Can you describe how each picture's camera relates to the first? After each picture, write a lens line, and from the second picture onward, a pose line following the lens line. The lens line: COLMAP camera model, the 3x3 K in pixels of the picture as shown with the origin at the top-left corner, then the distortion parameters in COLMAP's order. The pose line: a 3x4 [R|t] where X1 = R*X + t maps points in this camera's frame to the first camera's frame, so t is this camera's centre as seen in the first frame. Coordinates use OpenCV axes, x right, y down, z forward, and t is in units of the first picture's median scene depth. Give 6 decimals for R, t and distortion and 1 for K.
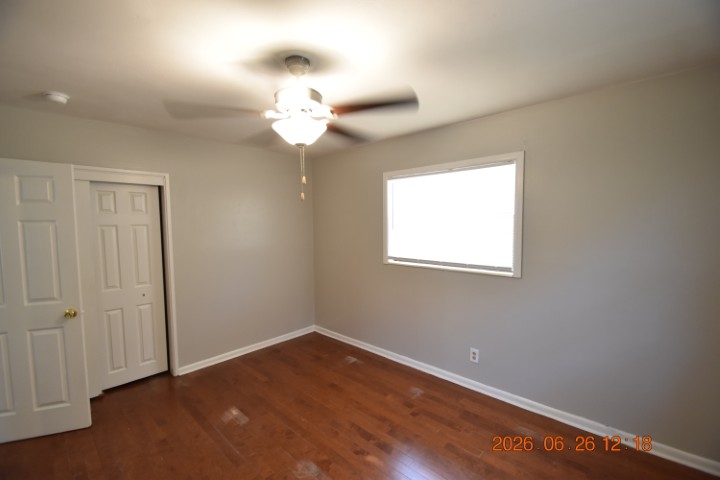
lens RADIAL K [[315.4, 0, 355.9], [0, 315.4, 243.1], [0, 0, 1]] dist [-0.000012, -0.000125]
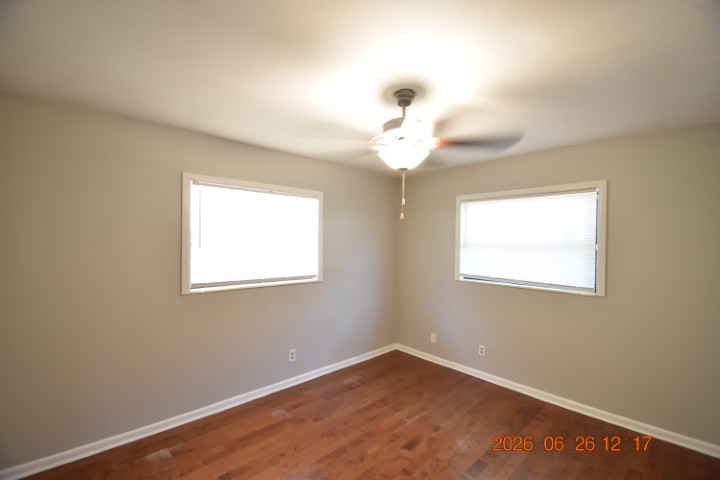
lens RADIAL K [[315.4, 0, 355.9], [0, 315.4, 243.1], [0, 0, 1]] dist [-0.000012, -0.000125]
pose [[0.055985, 0.000519, 0.998431, -0.848116], [0.054546, 0.998505, -0.003577, -0.042915], [-0.996941, 0.054661, 0.055873, 0.749717]]
